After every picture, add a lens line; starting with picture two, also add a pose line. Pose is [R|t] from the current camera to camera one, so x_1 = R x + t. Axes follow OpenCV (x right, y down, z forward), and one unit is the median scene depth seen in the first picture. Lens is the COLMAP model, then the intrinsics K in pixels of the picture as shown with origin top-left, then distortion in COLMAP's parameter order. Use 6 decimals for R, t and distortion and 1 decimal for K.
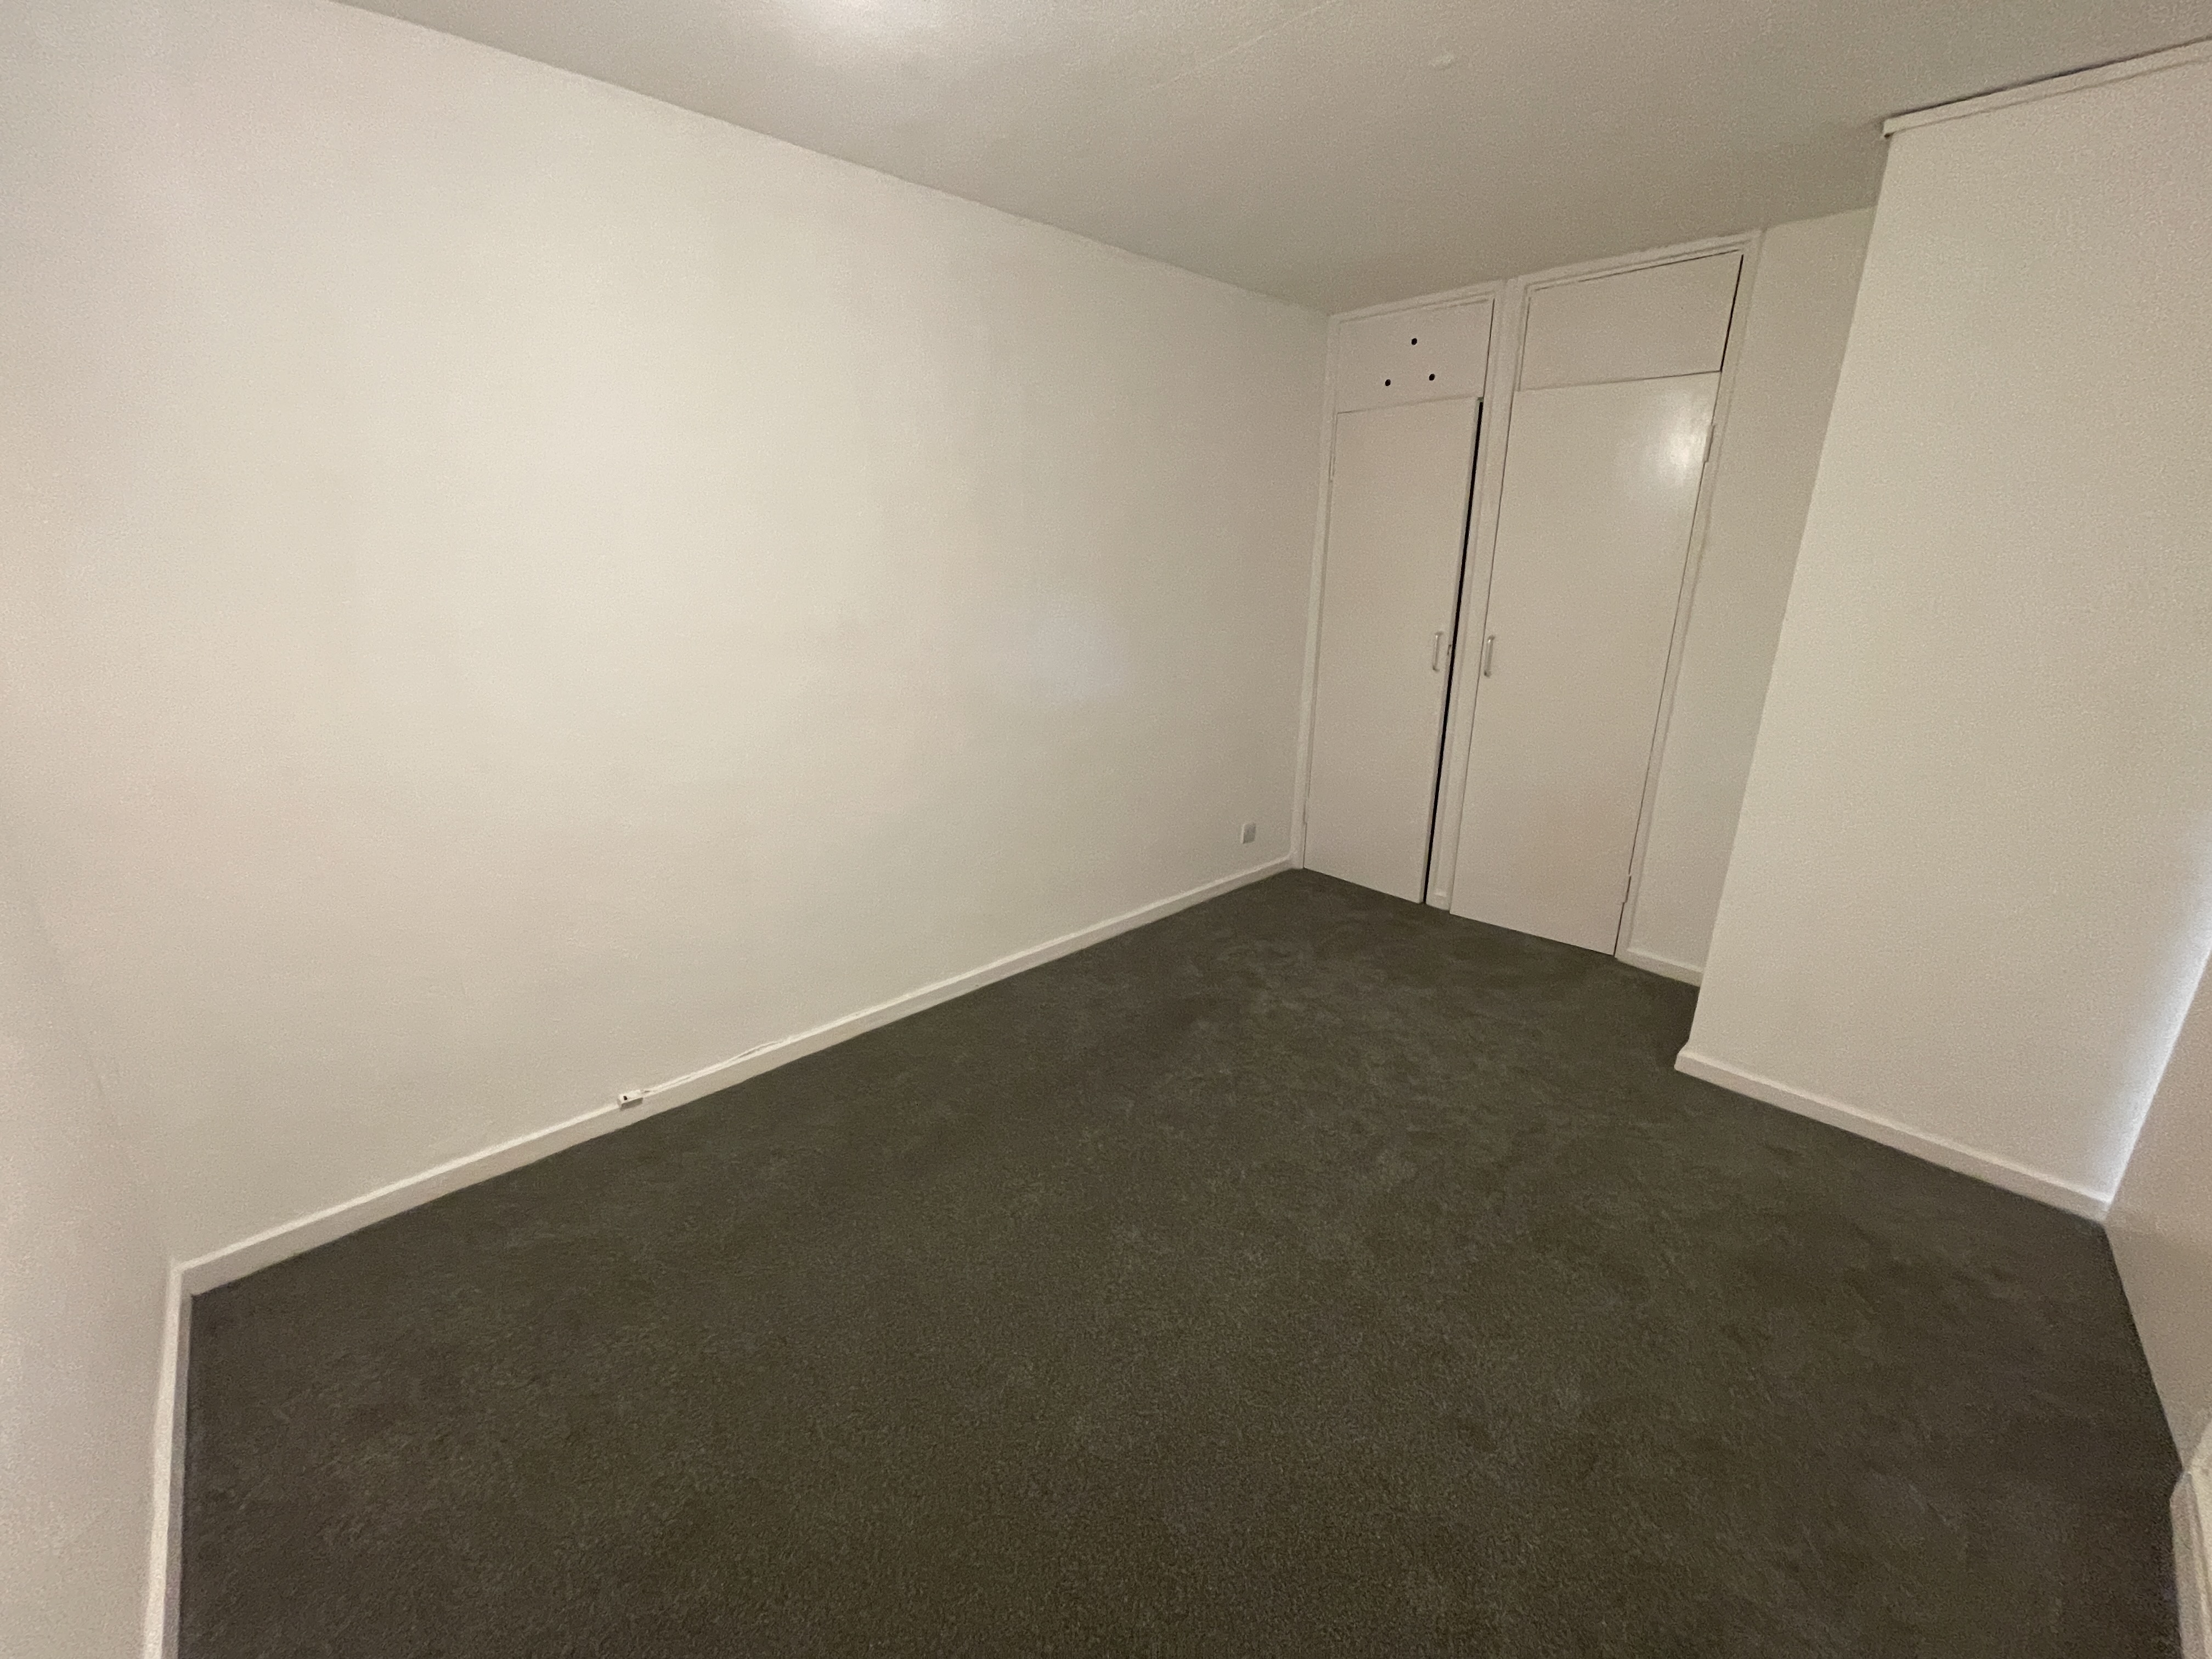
lens RADIAL K [[890.9, 0, 1102.6], [0, 890.9, 825.6], [0, 0, 1]] dist [-0.005546, 0.002648]
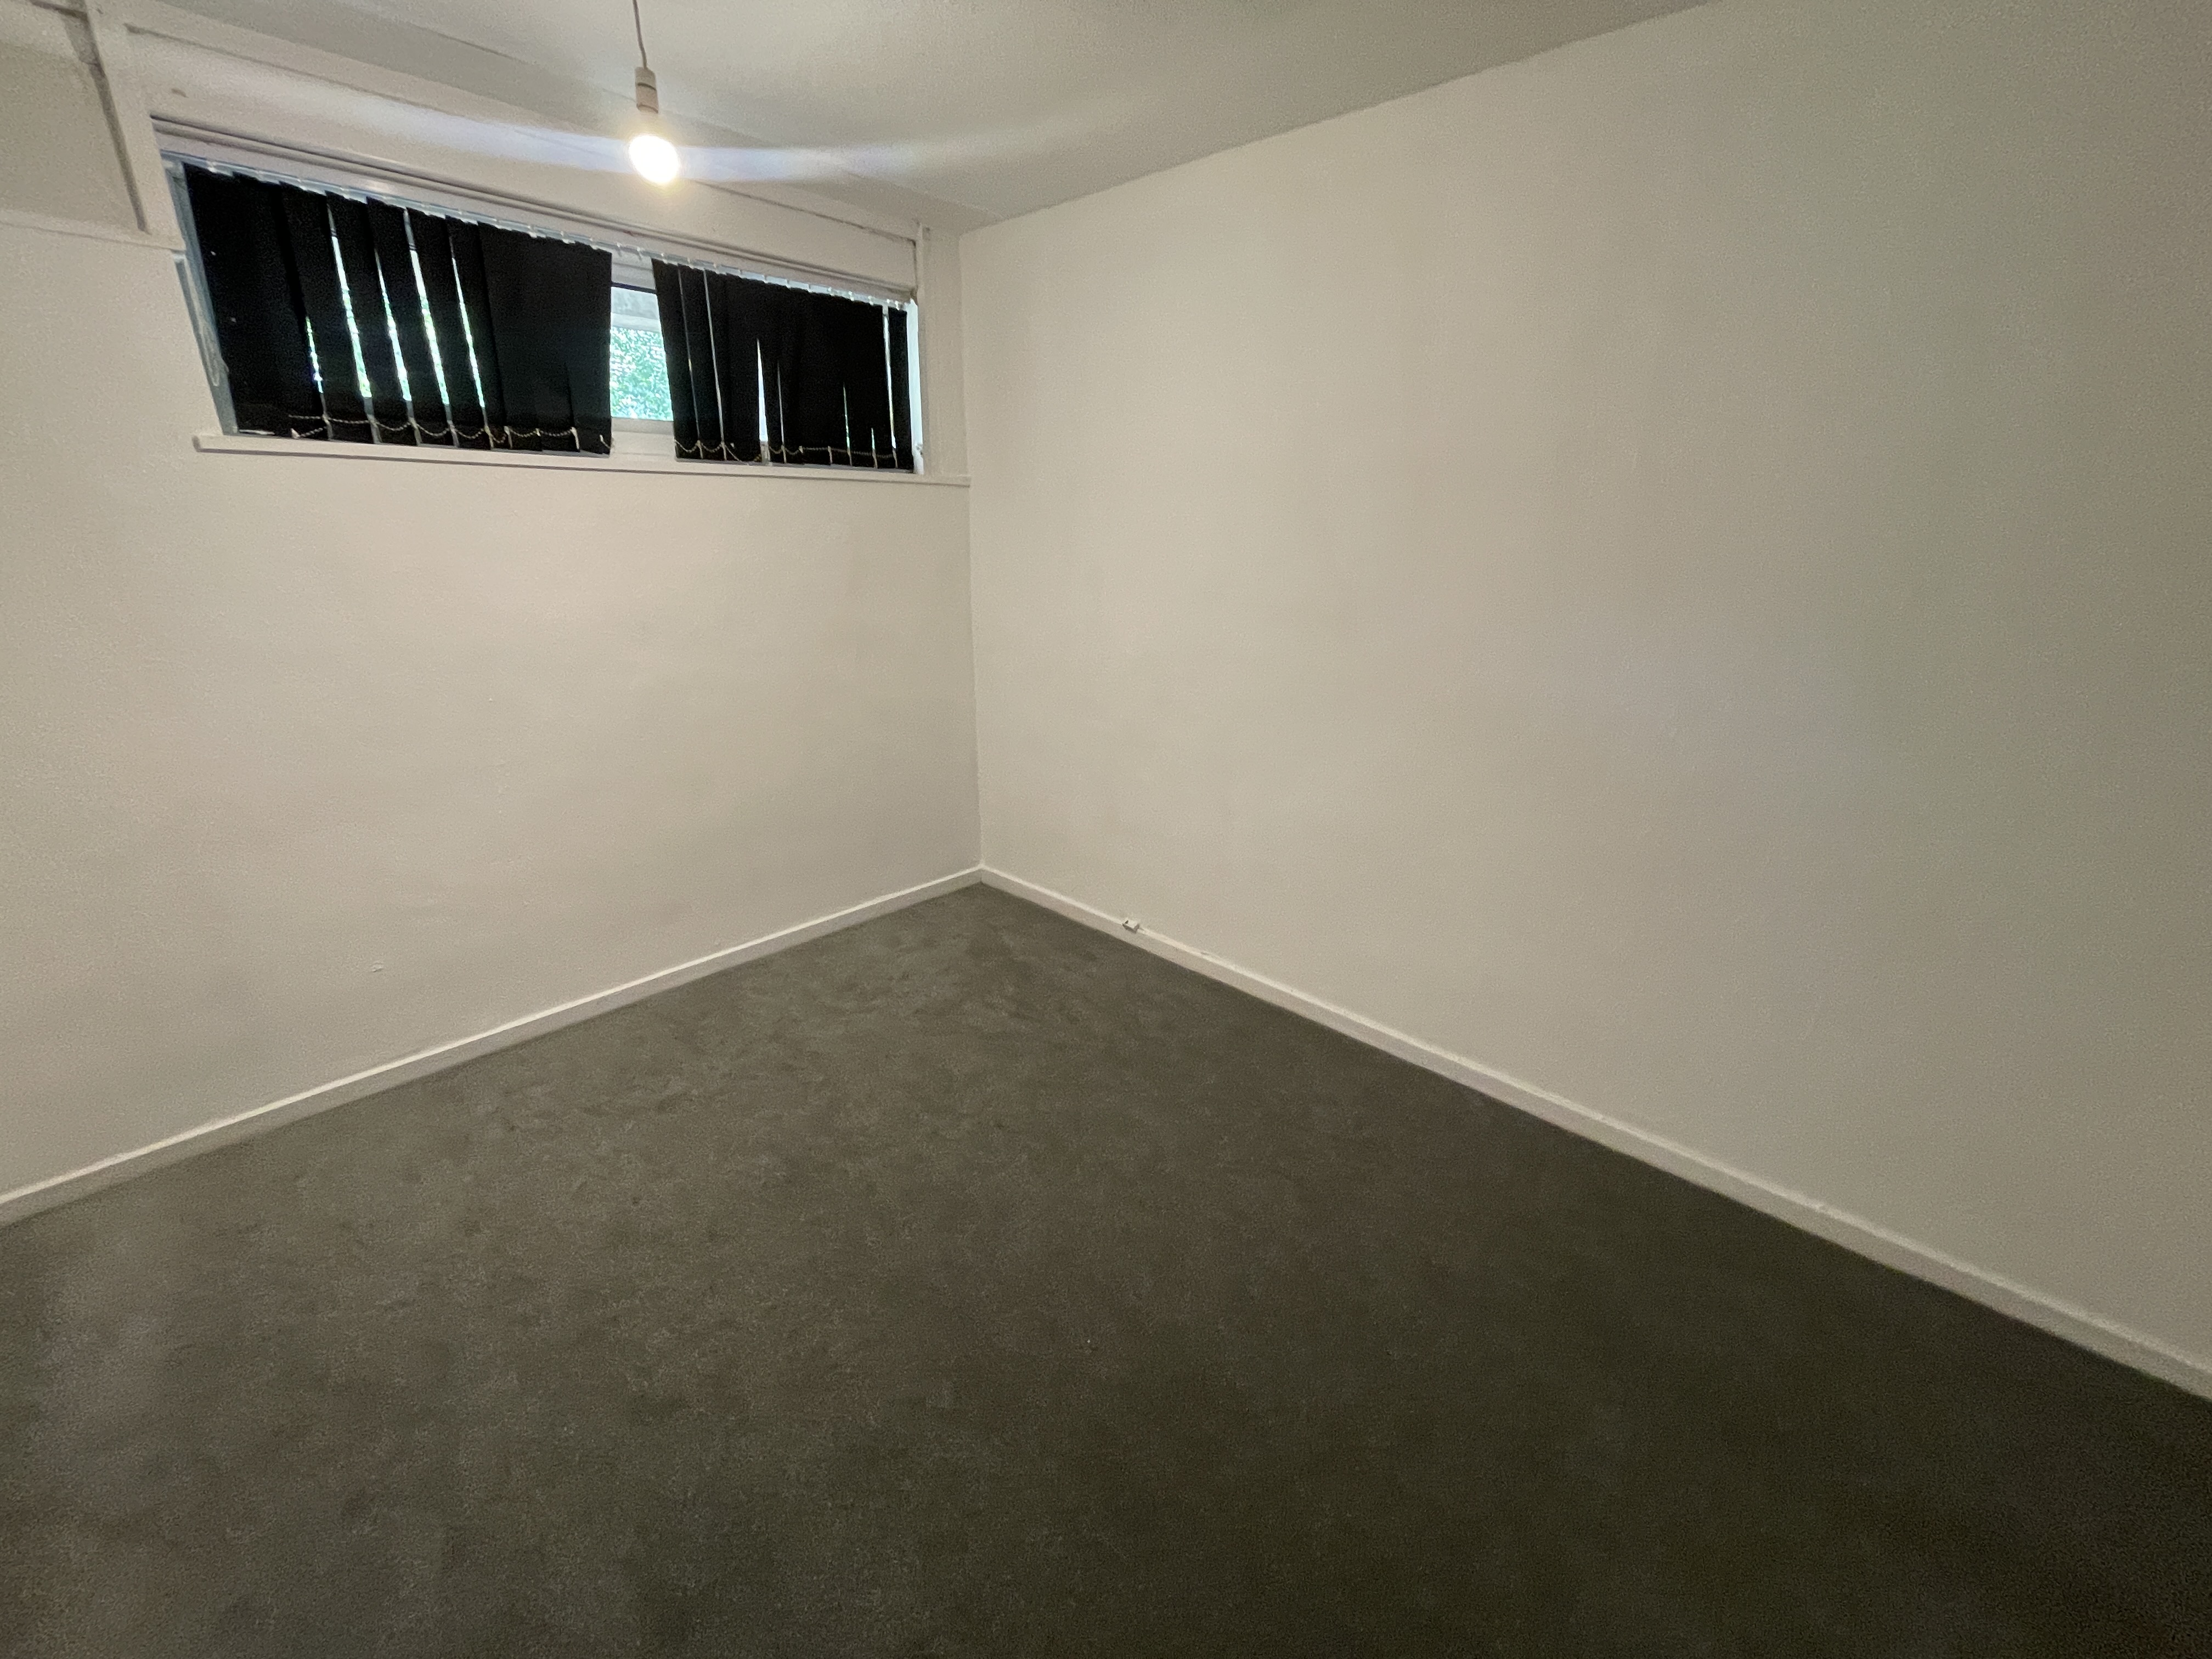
lens RADIAL K [[890.9, 0, 1099.5], [0, 890.9, 831.3], [0, 0, 1]] dist [-0.005546, 0.002648]
pose [[0.015492, 0.299038, -0.954116, 0.748467], [-0.298044, 0.912233, 0.281072, -0.201198], [0.954426, 0.280014, 0.103259, 0.771839]]
